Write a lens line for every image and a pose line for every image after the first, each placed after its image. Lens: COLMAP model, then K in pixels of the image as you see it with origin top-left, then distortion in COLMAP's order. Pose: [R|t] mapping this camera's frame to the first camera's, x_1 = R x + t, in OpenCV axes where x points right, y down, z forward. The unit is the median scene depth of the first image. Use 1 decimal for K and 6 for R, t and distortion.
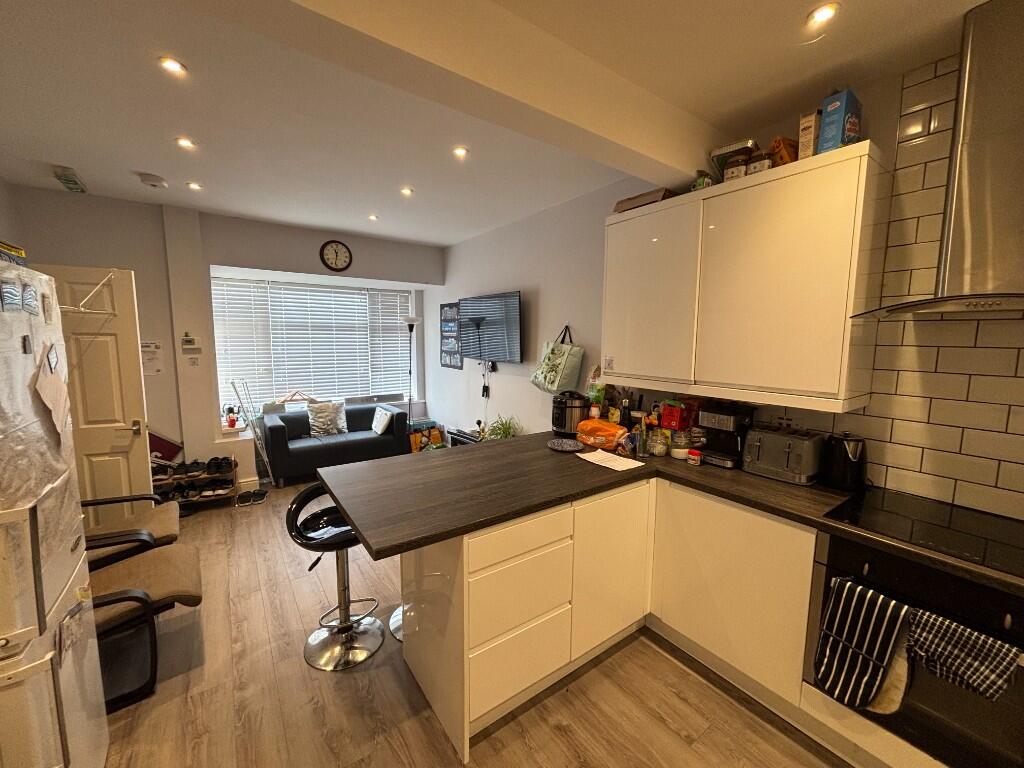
lens RADIAL K [[413.1, 0, 509.8], [0, 413.1, 380.7], [0, 0, 1]] dist [0.002888, -0.000458]
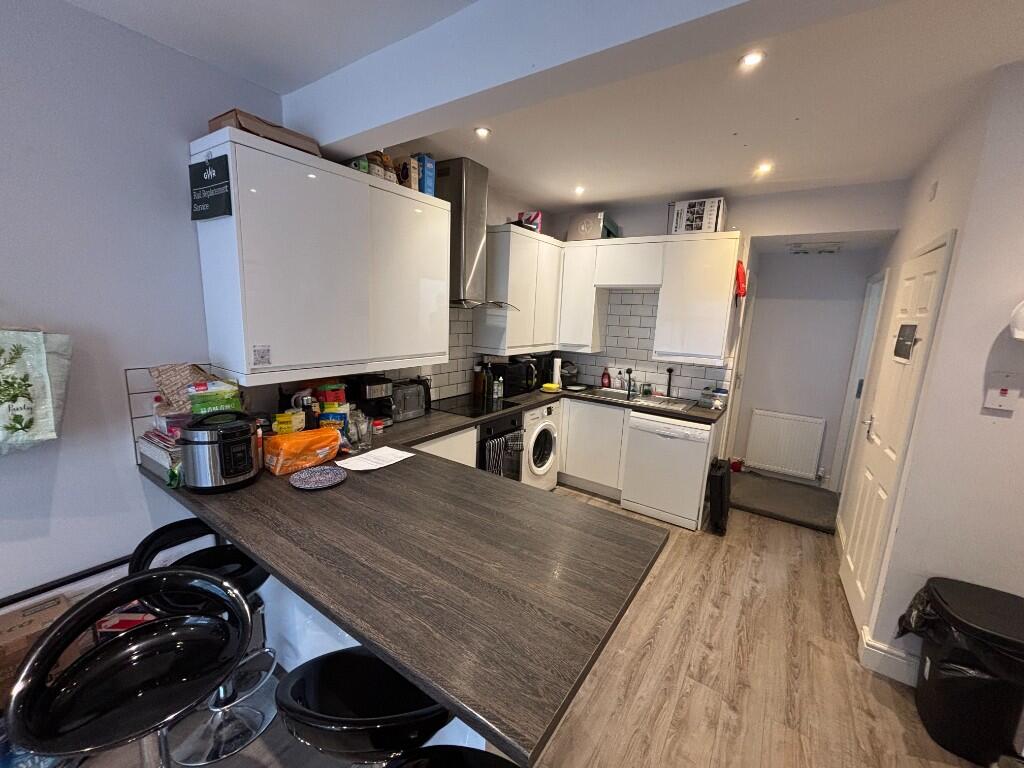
lens RADIAL K [[413.1, 0, 510.2], [0, 413.1, 381.7], [0, 0, 1]] dist [0.002888, -0.000458]
pose [[-0.344177, -0.184387, 0.920621, -0.714075], [0.058059, 0.974471, 0.216877, -0.162481], [-0.937108, 0.128094, -0.324685, 1.079295]]
